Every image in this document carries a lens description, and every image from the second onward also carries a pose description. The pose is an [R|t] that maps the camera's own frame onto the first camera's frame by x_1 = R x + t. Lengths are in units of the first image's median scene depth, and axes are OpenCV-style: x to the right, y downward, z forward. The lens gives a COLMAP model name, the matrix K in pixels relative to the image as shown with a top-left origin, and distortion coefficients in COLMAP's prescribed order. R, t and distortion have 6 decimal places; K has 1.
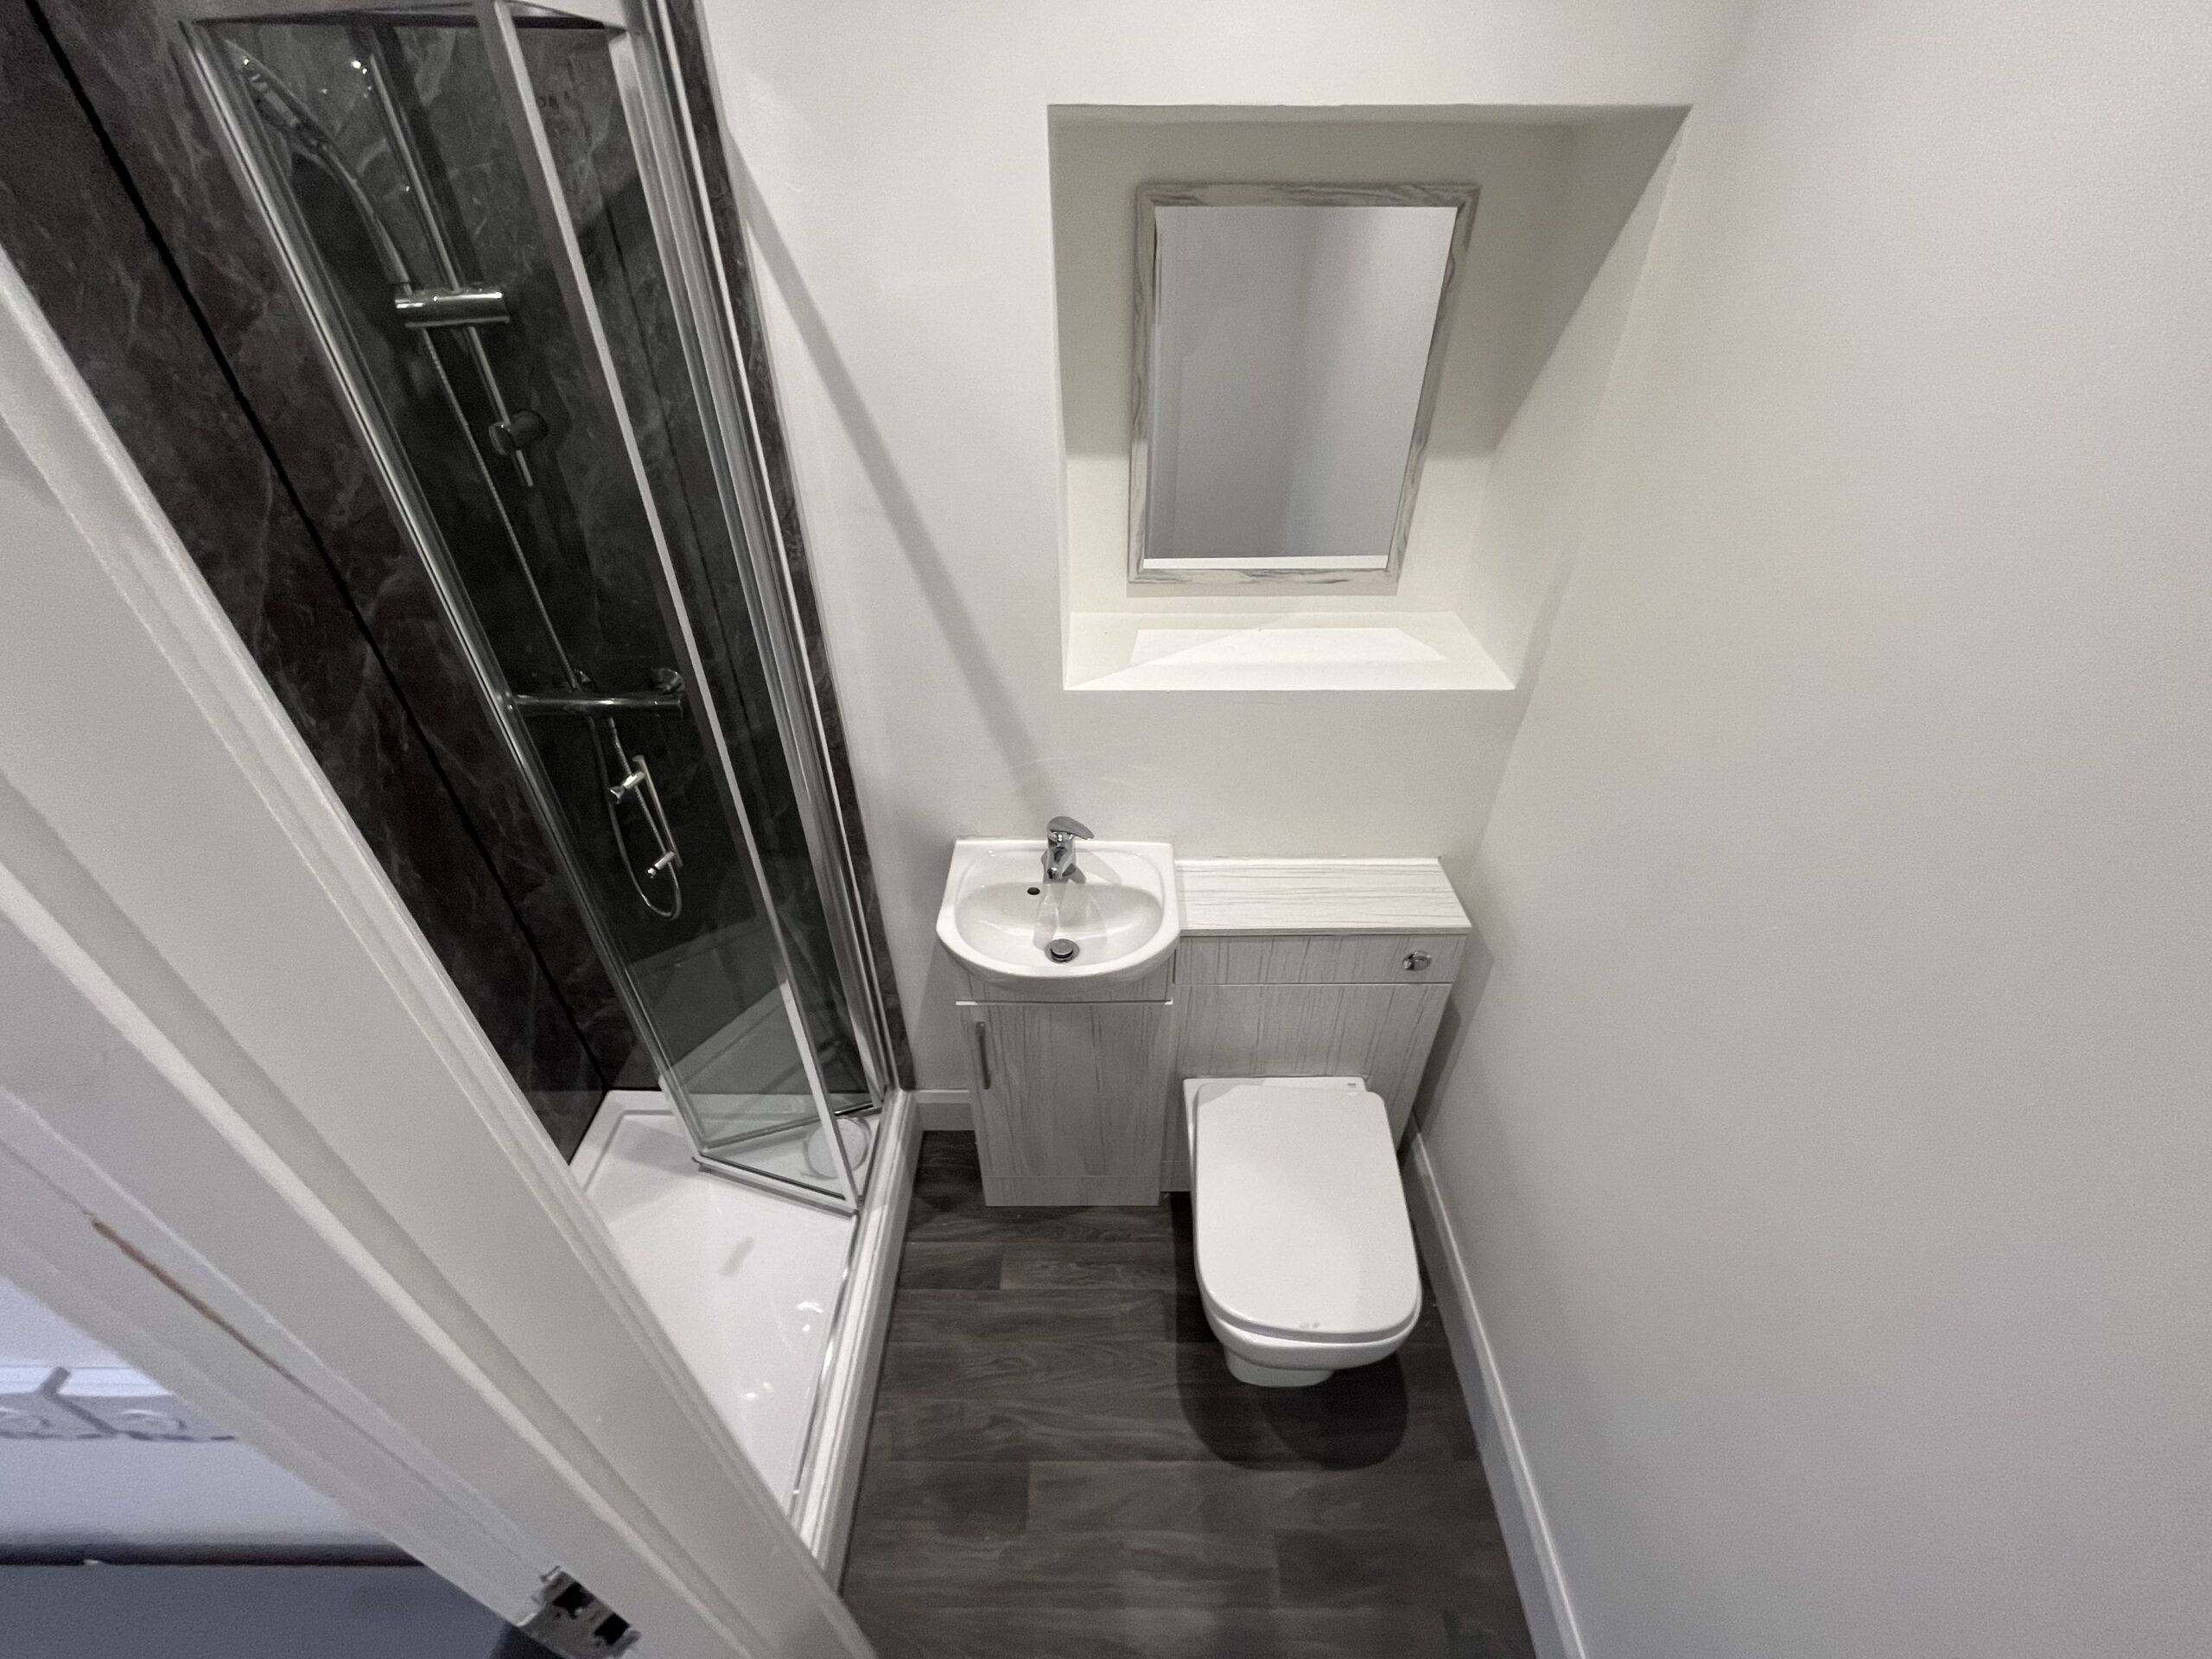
lens RADIAL K [[896.4, 0, 1110.0], [0, 896.4, 828.1], [0, 0, 1]] dist [-0.002931, -0.000686]
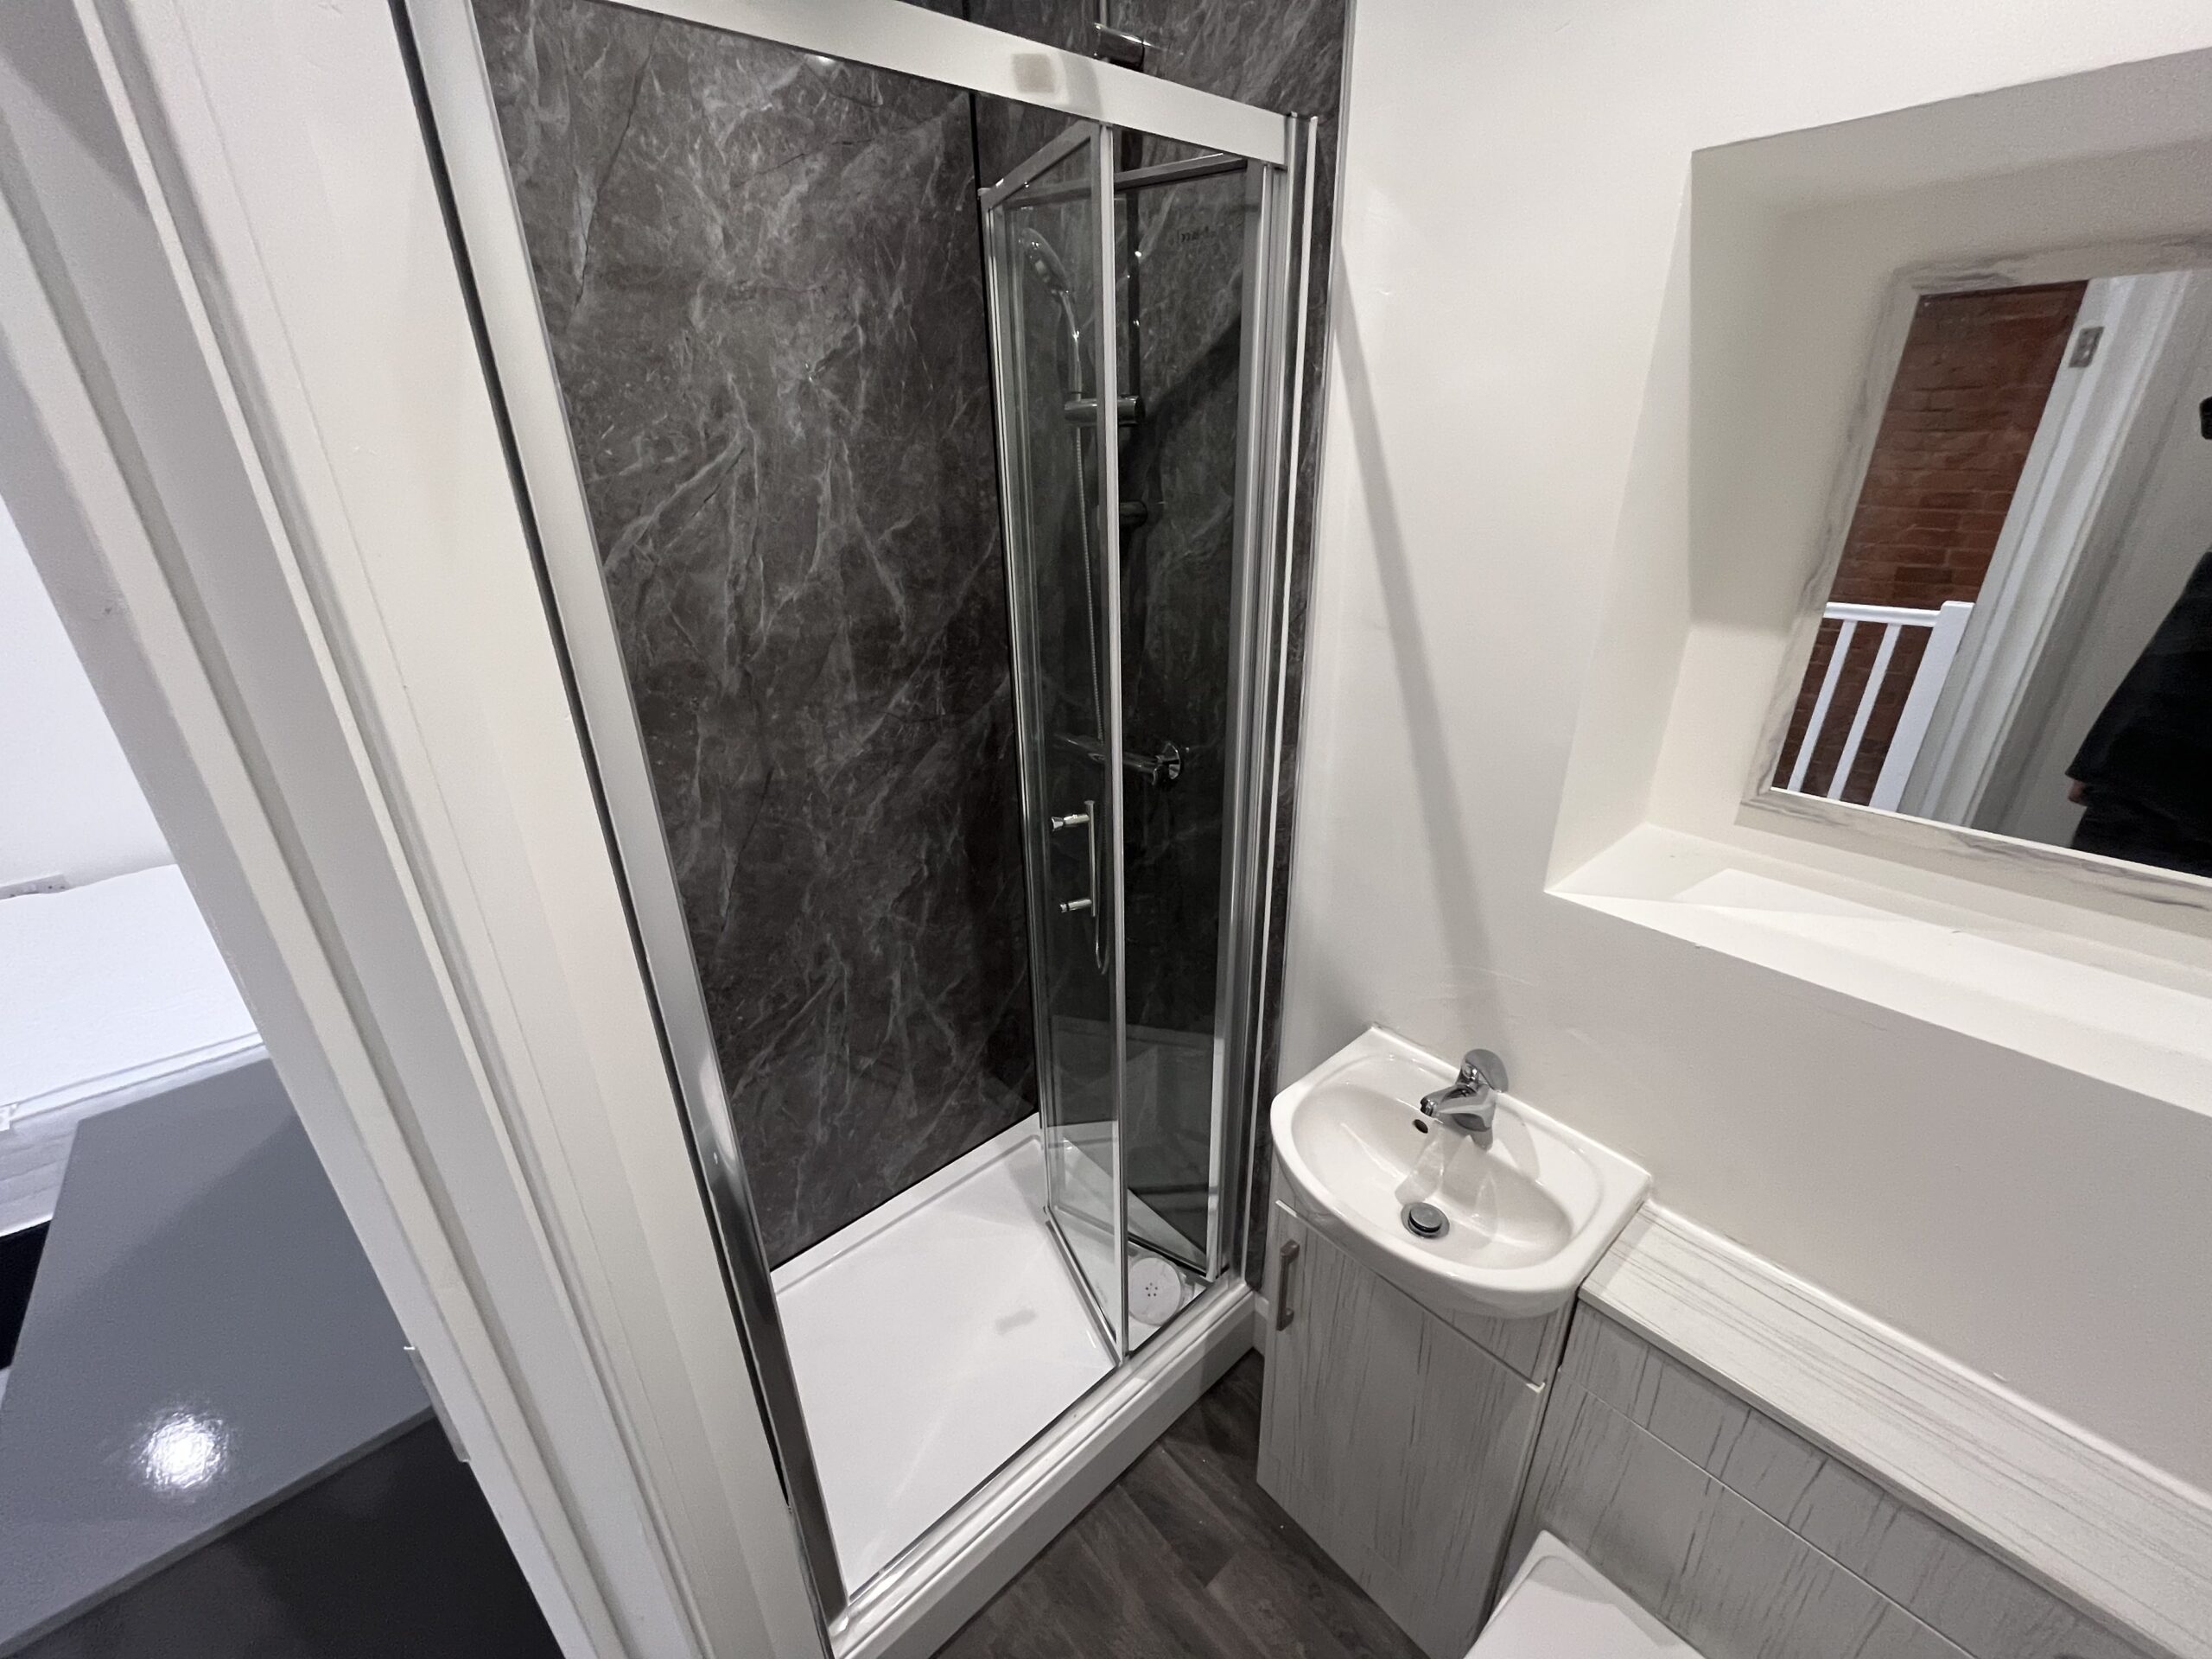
lens RADIAL K [[896.4, 0, 1097.6], [0, 896.4, 824.3], [0, 0, 1]] dist [-0.002931, -0.000686]
pose [[0.662817, 0.288344, -0.691037, 0.190293], [-0.431882, 0.901119, -0.038242, -0.013941], [0.611679, 0.323794, 0.721807, 0.198731]]
